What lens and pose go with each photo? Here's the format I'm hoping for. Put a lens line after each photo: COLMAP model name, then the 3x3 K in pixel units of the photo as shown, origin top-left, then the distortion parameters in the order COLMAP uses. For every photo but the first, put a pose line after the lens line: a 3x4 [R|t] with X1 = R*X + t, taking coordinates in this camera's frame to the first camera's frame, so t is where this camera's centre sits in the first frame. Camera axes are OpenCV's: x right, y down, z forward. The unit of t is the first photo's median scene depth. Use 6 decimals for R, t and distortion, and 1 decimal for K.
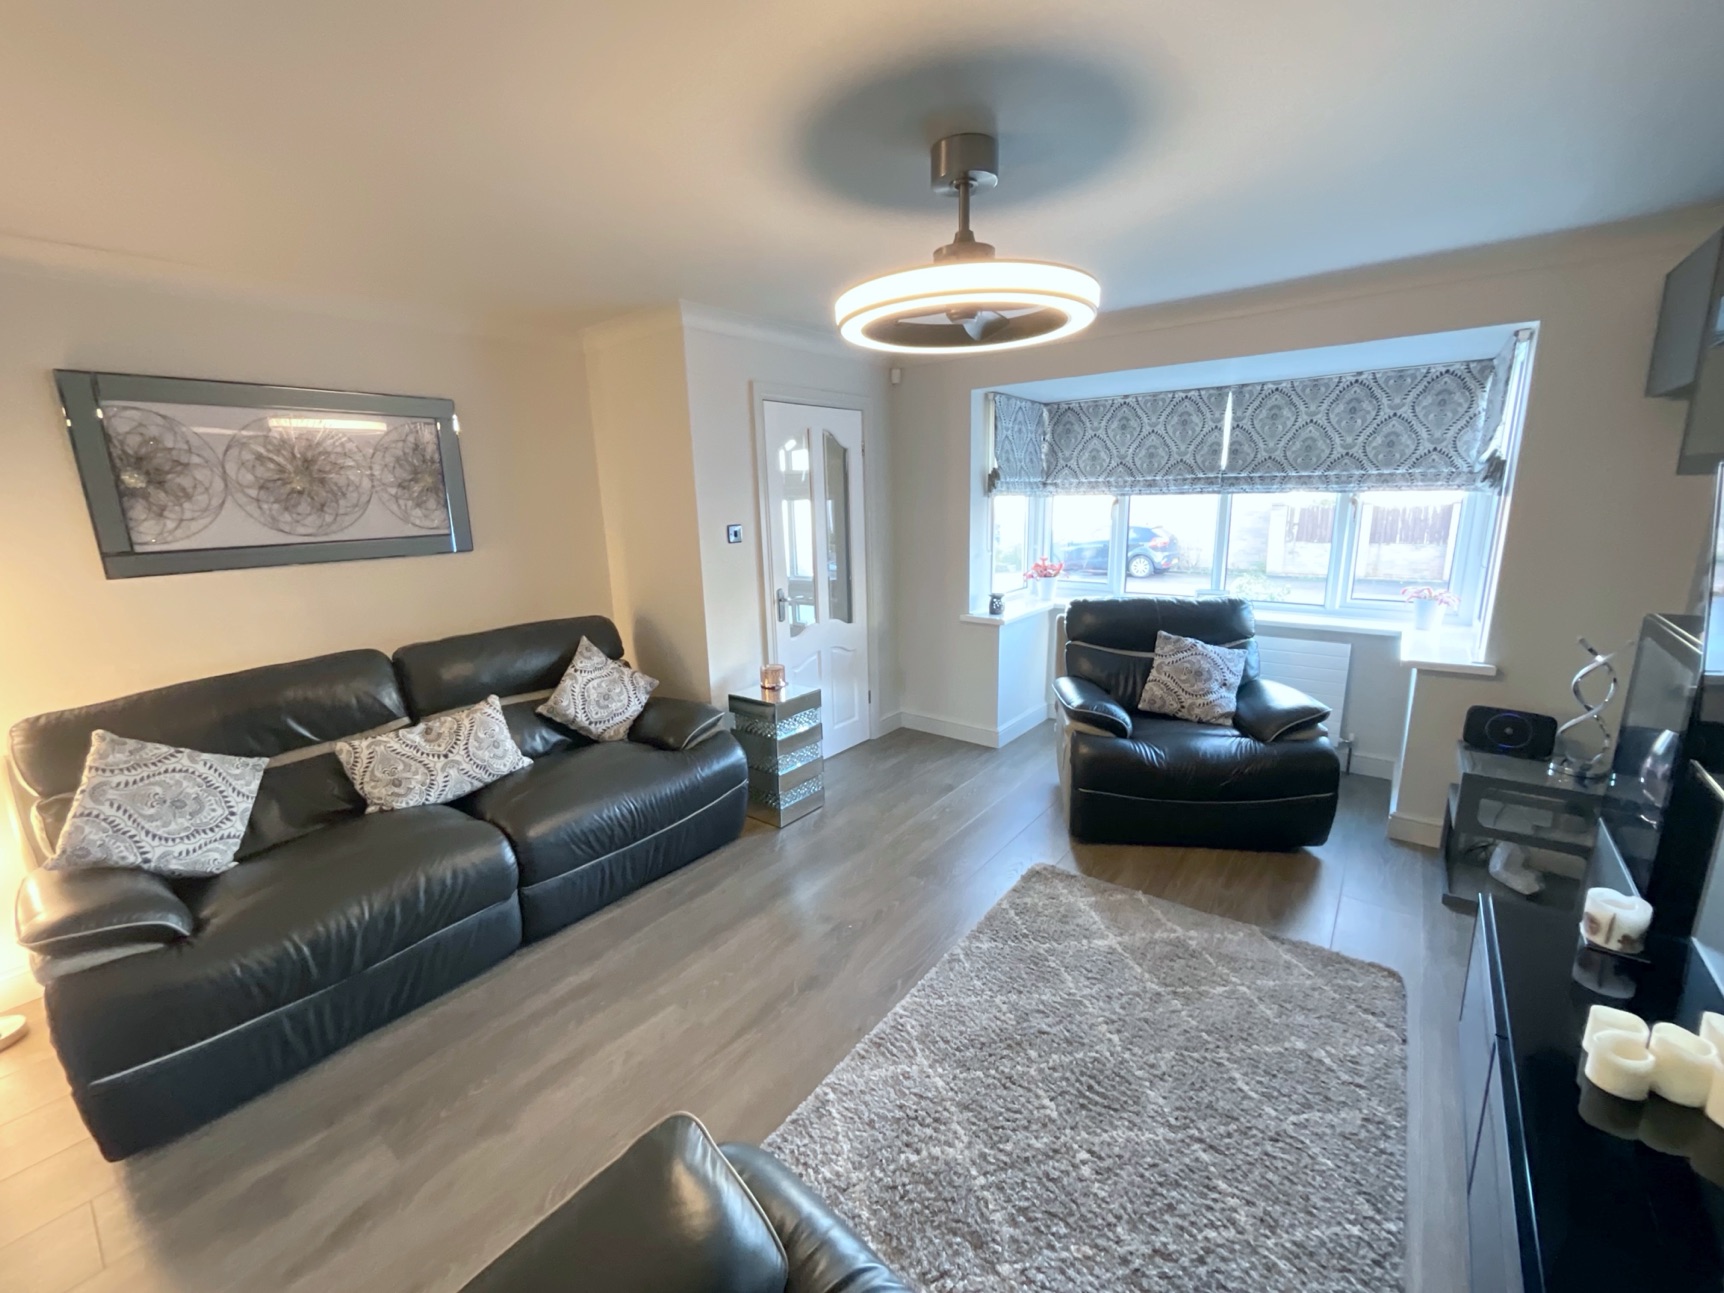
lens RADIAL K [[701.8, 0, 860.9], [0, 701.8, 644.6], [0, 0, 1]] dist [-0.002251, 0.000487]
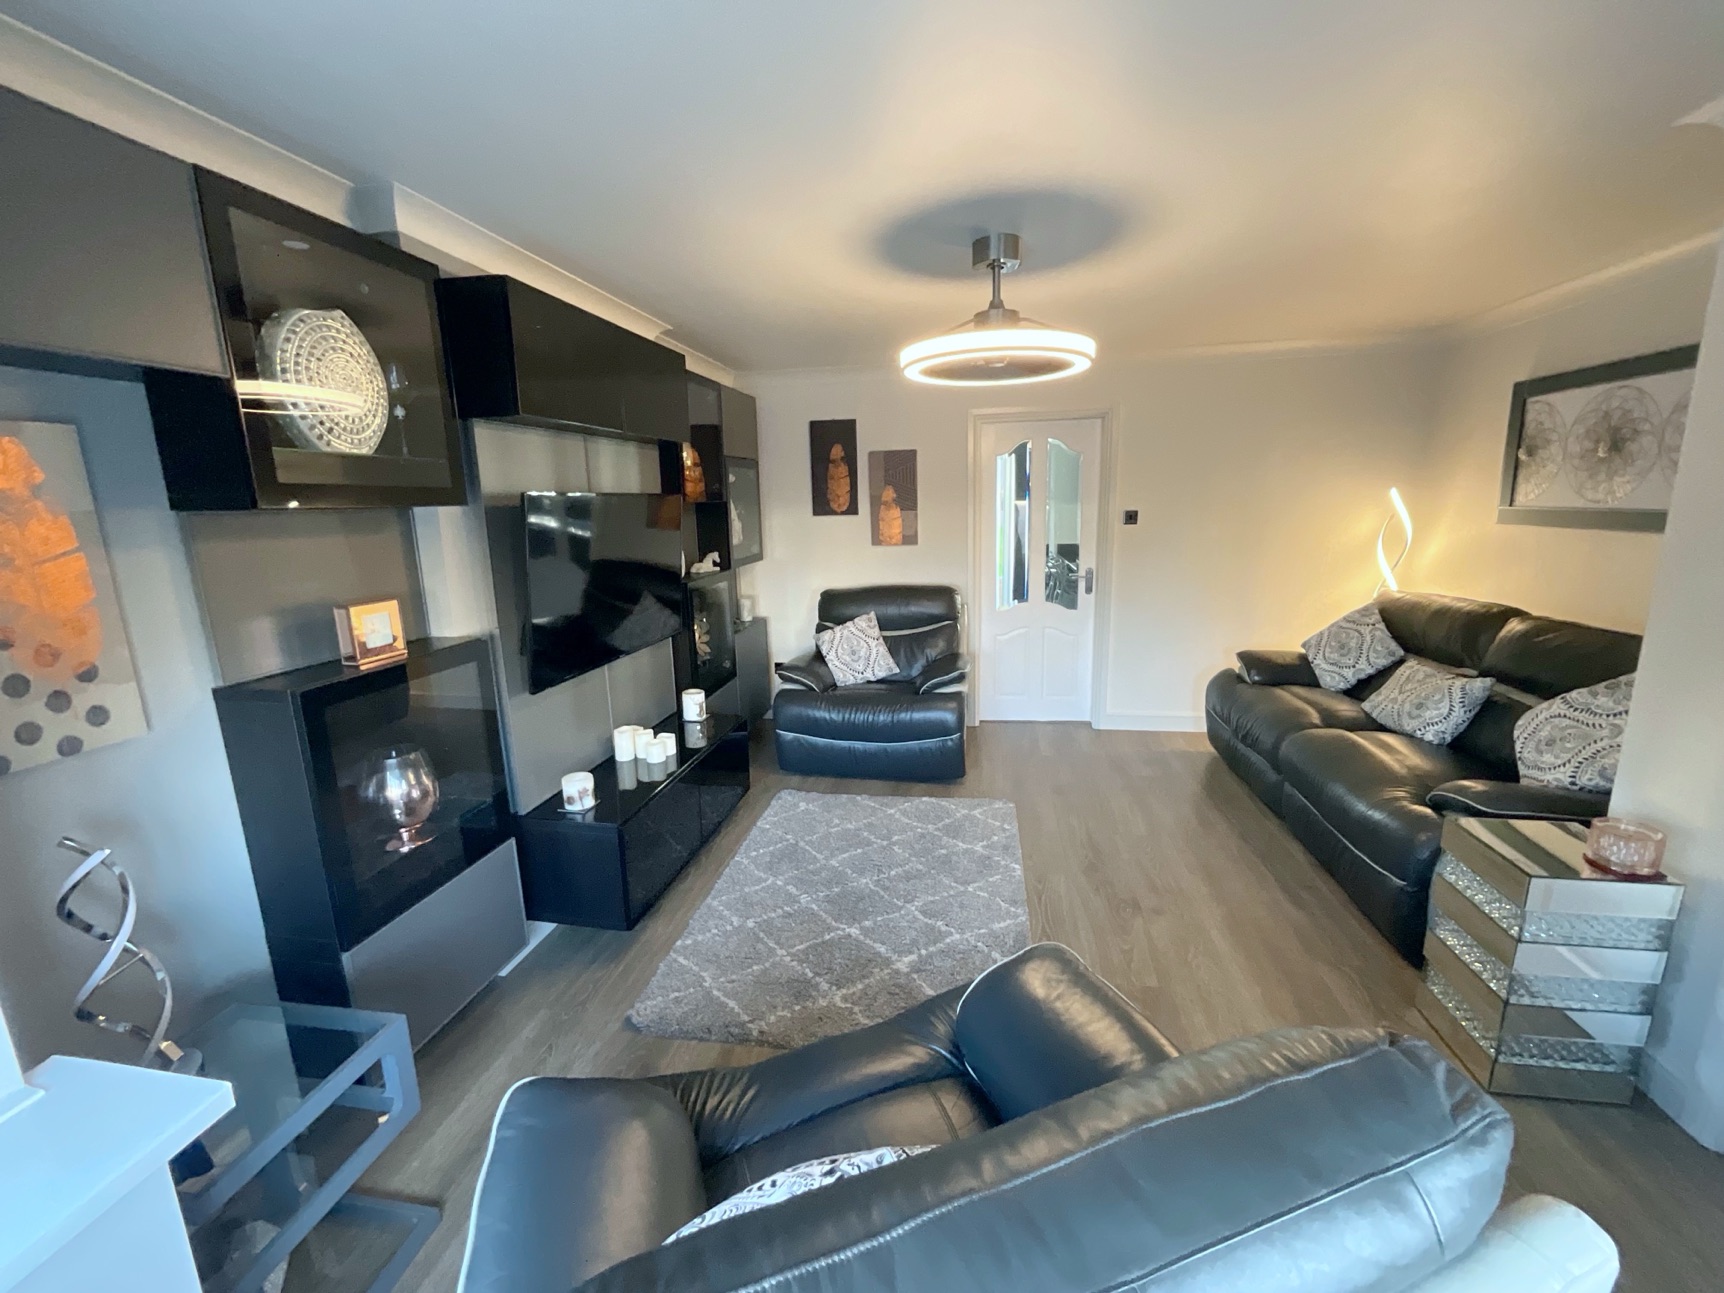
lens RADIAL K [[696.5, 0, 862.6], [0, 696.5, 644.6], [0, 0, 1]] dist [0.000304, 0.000455]
pose [[-0.880801, 0.142084, -0.451665, 0.610038], [-0.055032, 0.916729, 0.395701, -0.278874], [0.470277, 0.373390, -0.799637, 1.245714]]
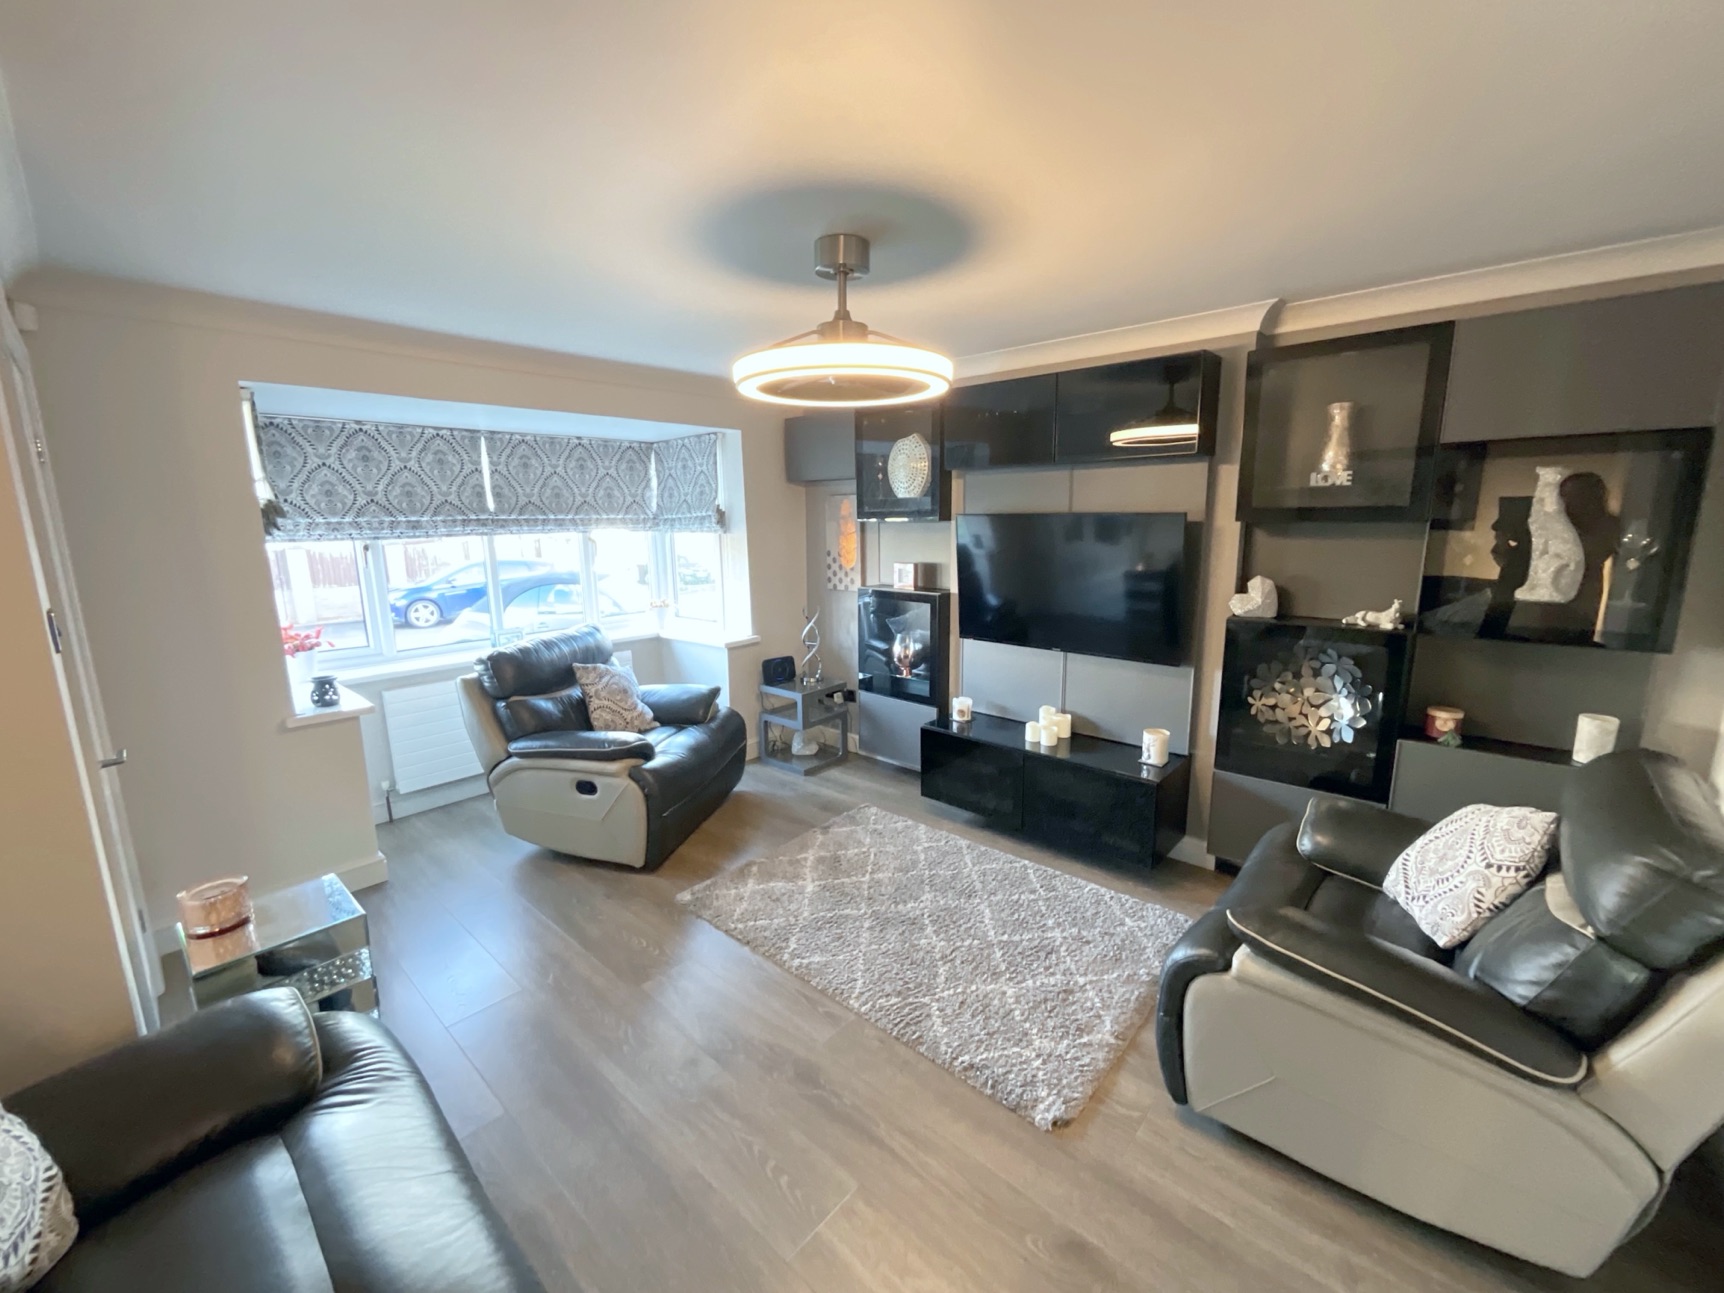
lens RADIAL K [[698.0, 0, 864.1], [0, 698.0, 648.5], [0, 0, 1]] dist [-0.011302, 0.000324]
pose [[0.065121, -0.163404, 0.984408, -0.622372], [0.224397, 0.963633, 0.145111, -0.109534], [-0.972319, 0.211449, 0.099420, 0.545872]]
